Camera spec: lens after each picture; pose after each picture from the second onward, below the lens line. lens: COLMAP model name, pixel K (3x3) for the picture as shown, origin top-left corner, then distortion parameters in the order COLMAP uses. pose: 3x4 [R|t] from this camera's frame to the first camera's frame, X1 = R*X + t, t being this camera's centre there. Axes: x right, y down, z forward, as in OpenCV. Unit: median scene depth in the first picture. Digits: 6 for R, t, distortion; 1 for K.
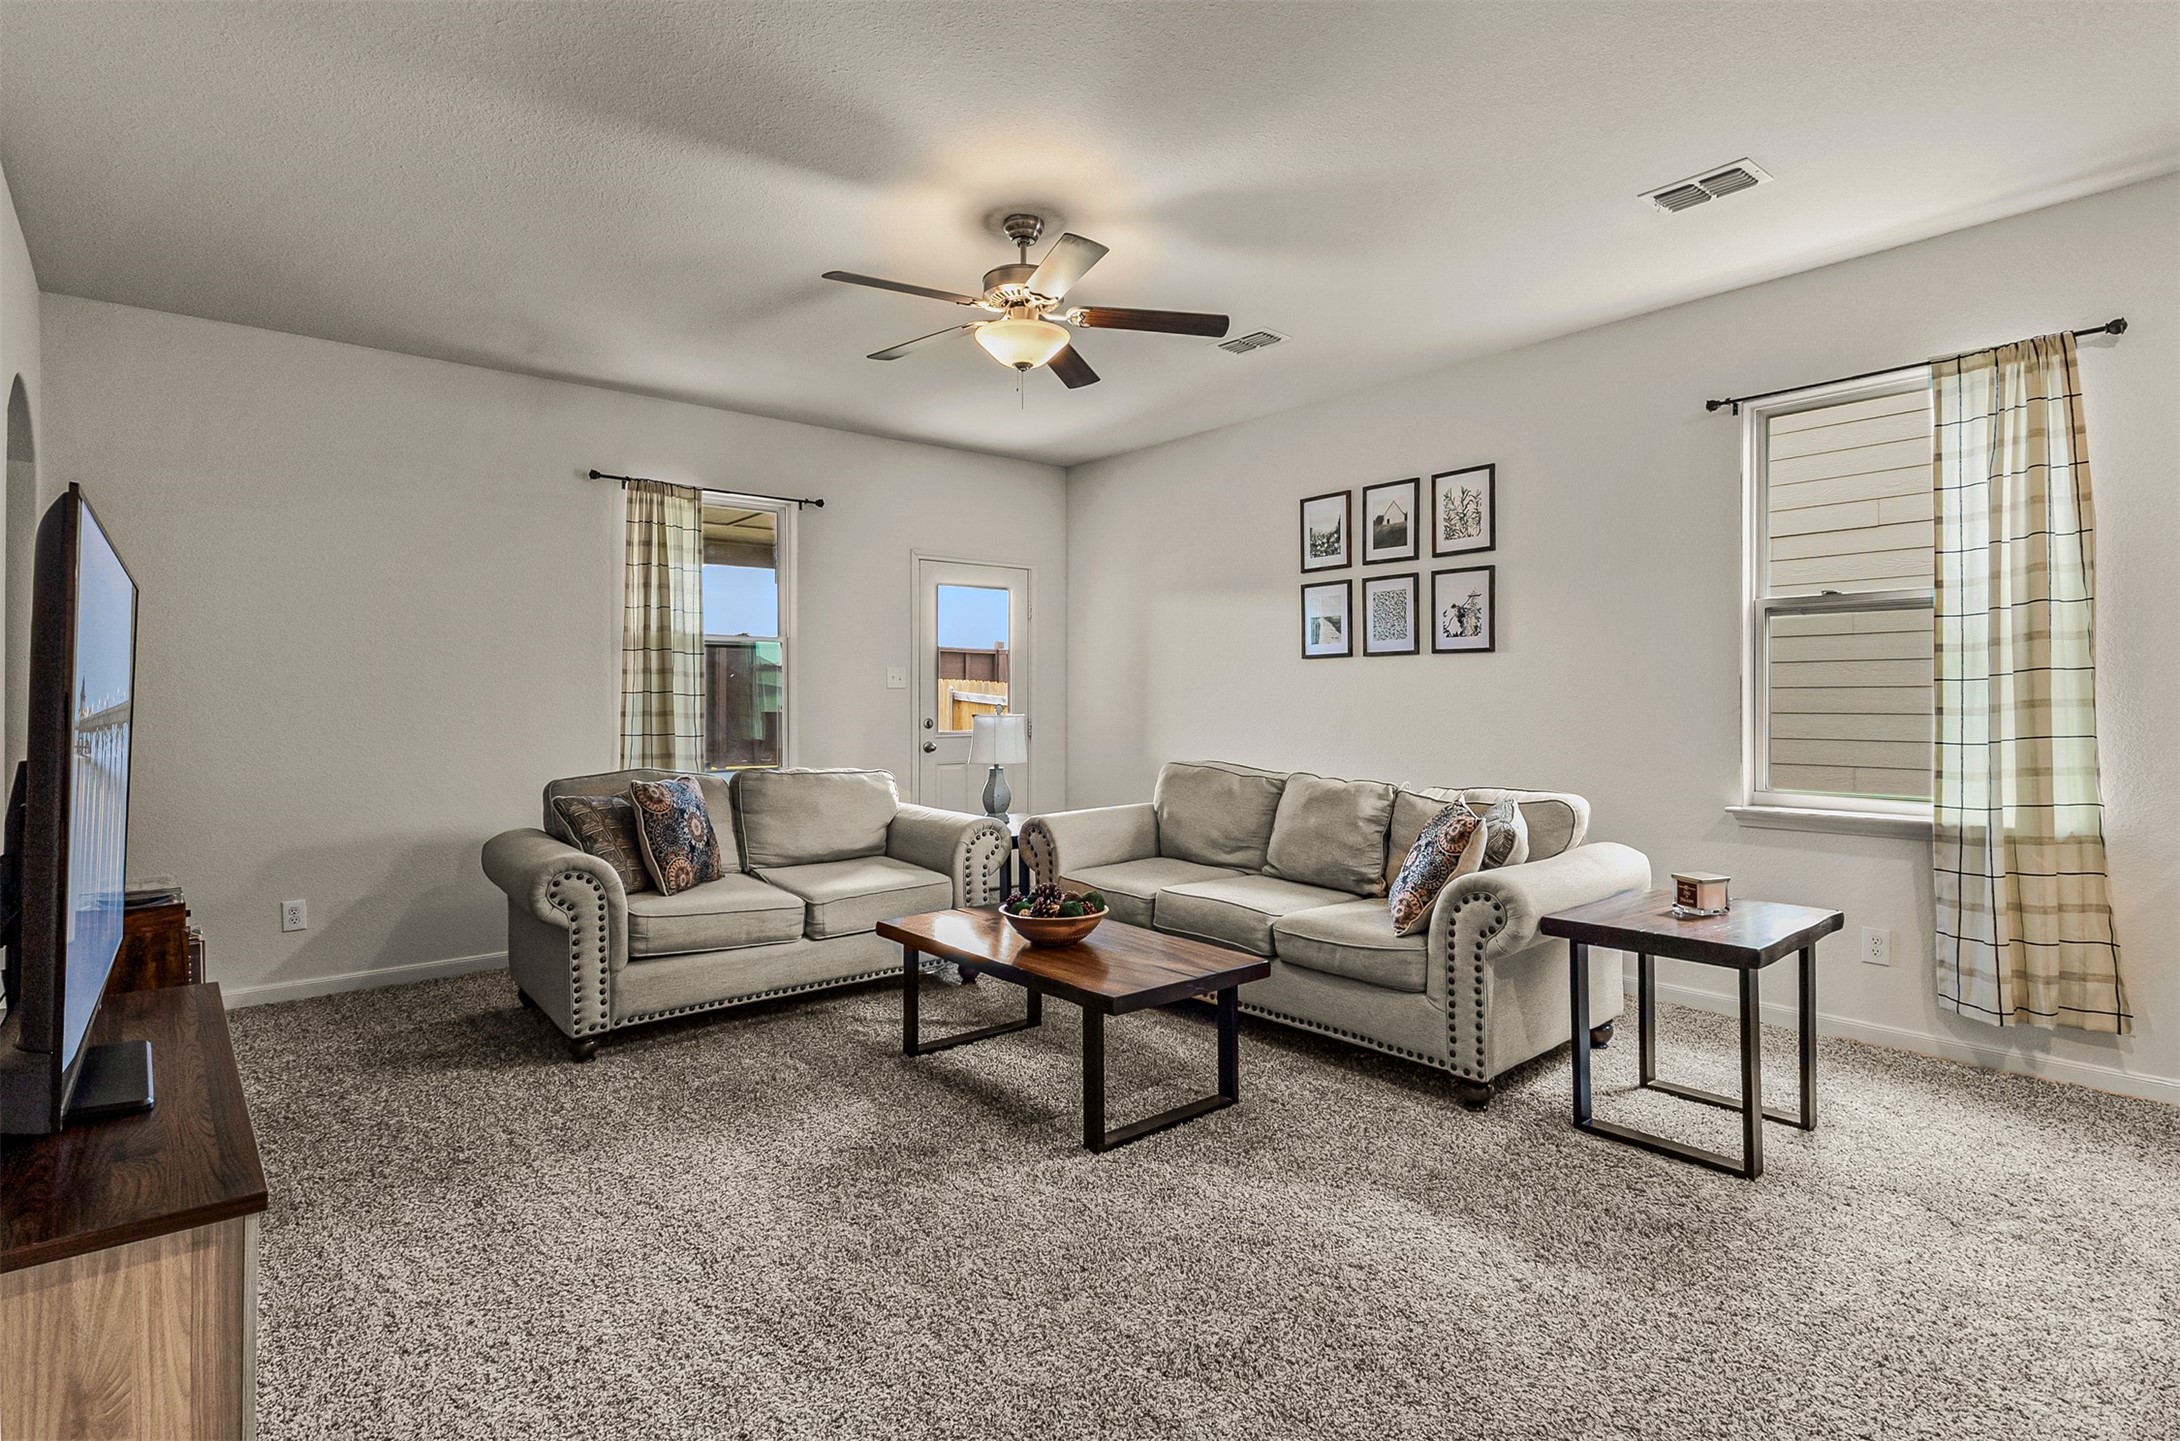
lens RADIAL K [[1065.8, 0, 1093.0], [0, 1065.8, 701.2], [0, 0, 1]] dist [0.004216, 0.001221]
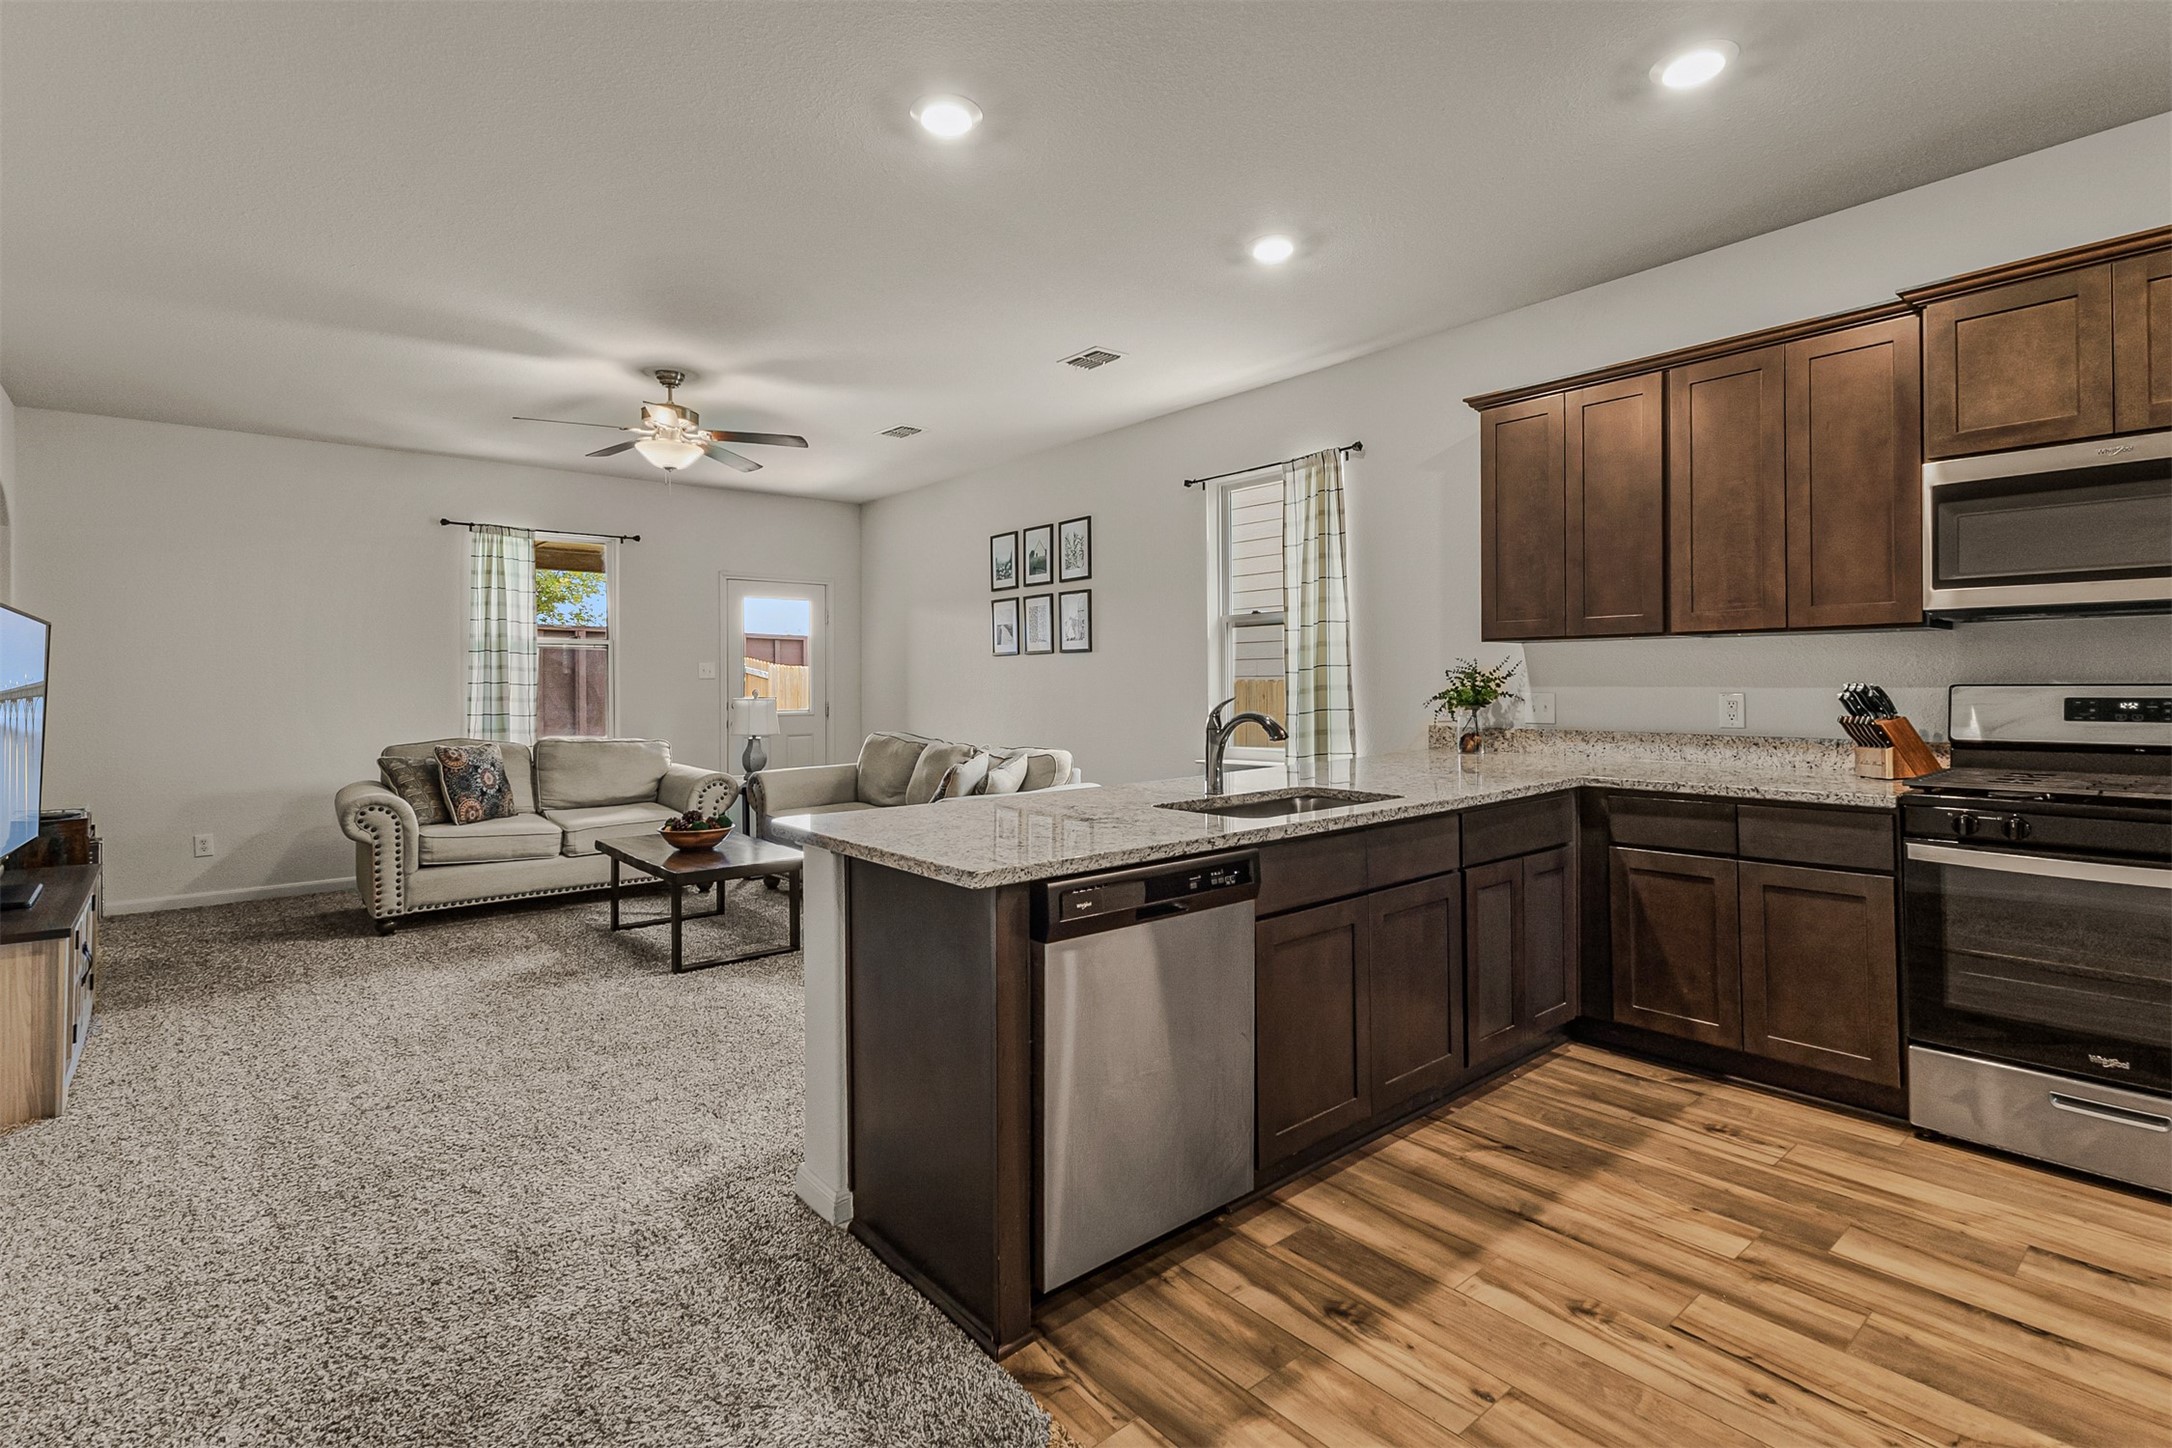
lens RADIAL K [[1021.4, 0, 1098.3], [0, 1021.4, 675.1], [0, 0, 1]] dist [0.021045, -0.001649]
pose [[0.999994, -0.003558, 0.000082, 0.437878], [0.003558, 0.999936, -0.010724, -0.001984], [-0.000043, 0.010724, 0.999942, -0.367785]]
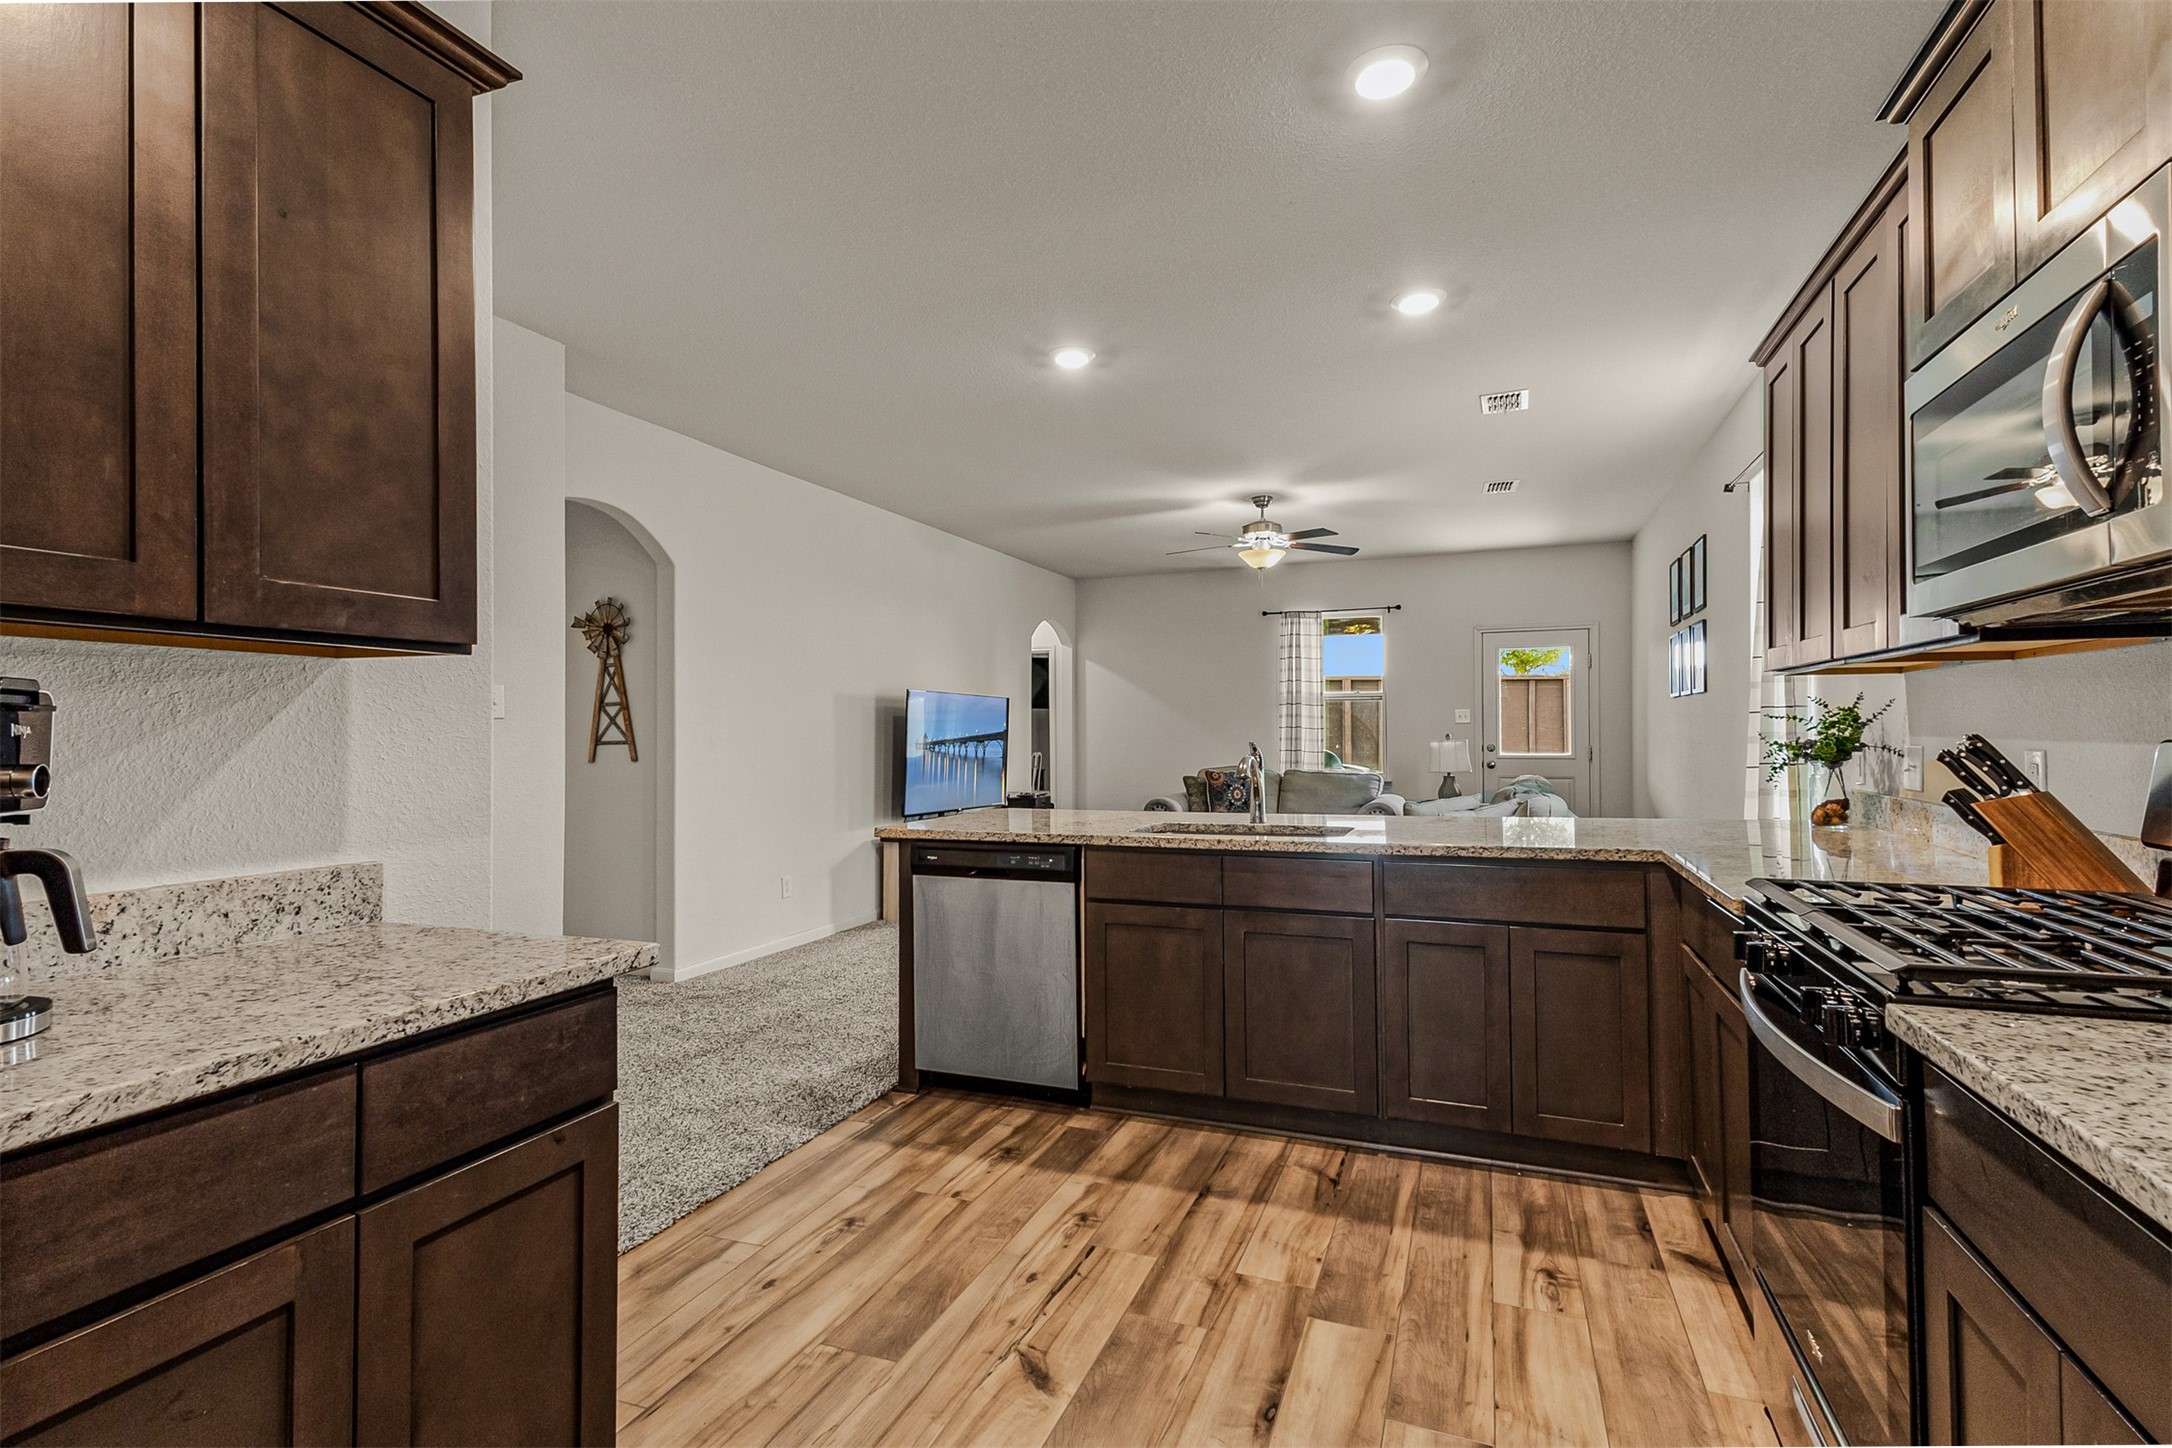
lens RADIAL K [[1015.2, 0, 1086.0], [0, 1015.2, 724.0], [0, 0, 1]] dist [0.026417, -0.000240]
pose [[0.475326, -0.004789, -0.879797, 1.198996], [-0.000999, 0.999982, -0.005983, -0.003755], [0.879809, 0.003722, 0.475312, -0.177048]]
